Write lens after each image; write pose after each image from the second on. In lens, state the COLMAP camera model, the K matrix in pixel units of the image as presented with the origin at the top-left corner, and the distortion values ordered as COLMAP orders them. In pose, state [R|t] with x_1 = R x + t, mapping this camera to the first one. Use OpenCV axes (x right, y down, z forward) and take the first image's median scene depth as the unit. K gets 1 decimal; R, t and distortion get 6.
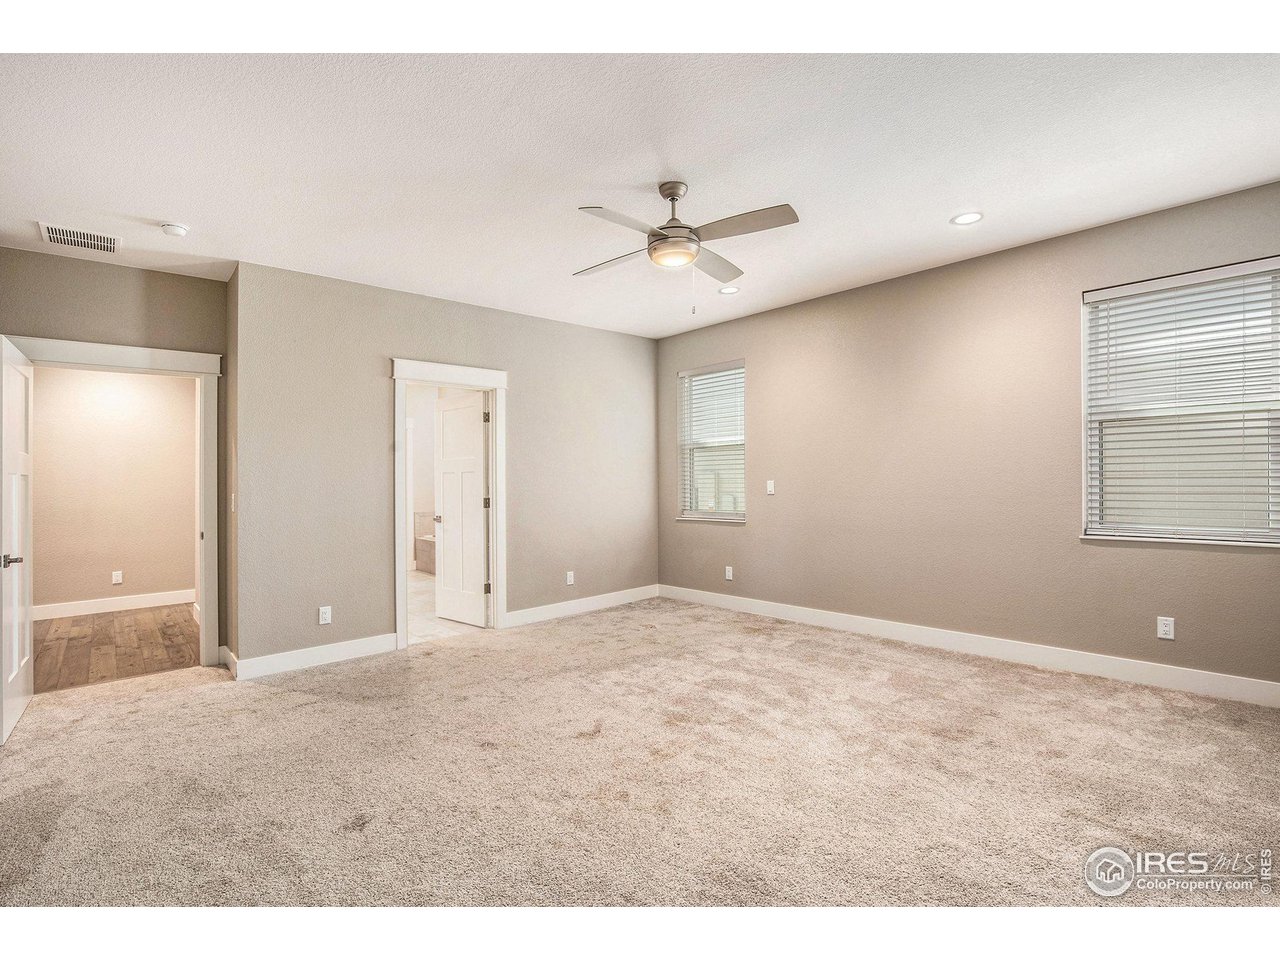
lens RADIAL K [[634.3, 0, 639.8], [0, 634.3, 471.0], [0, 0, 1]] dist [-0.004048, -0.000075]
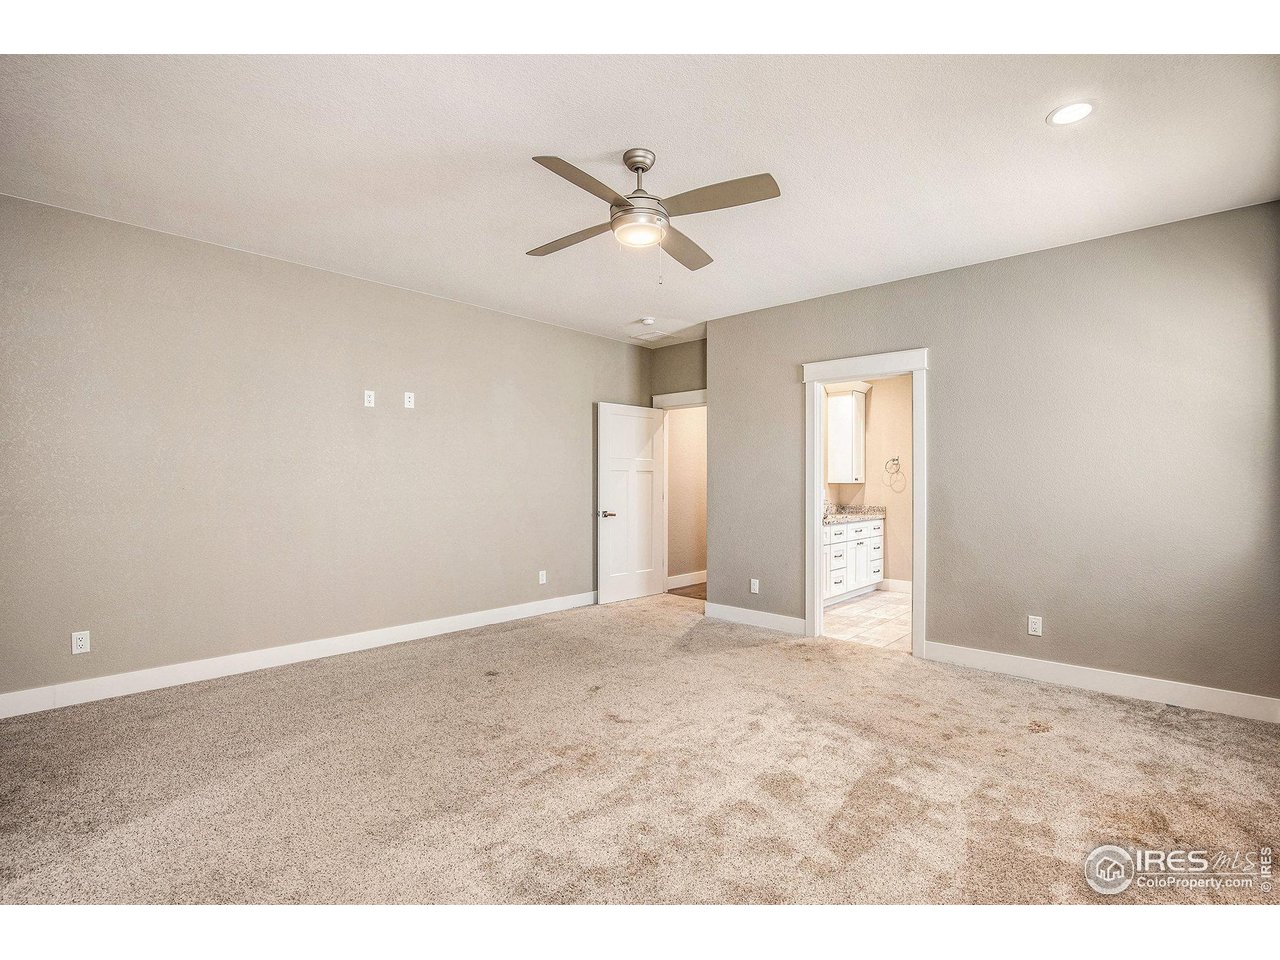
lens RADIAL K [[602.7, 0, 627.3], [0, 602.7, 473.9], [0, 0, 1]] dist [-0.025443, 0.000402]
pose [[0.046502, 0.006426, -0.998898, 0.664802], [0.004945, 0.999966, 0.006663, 0.001186], [0.998906, -0.005250, 0.046469, 0.713172]]
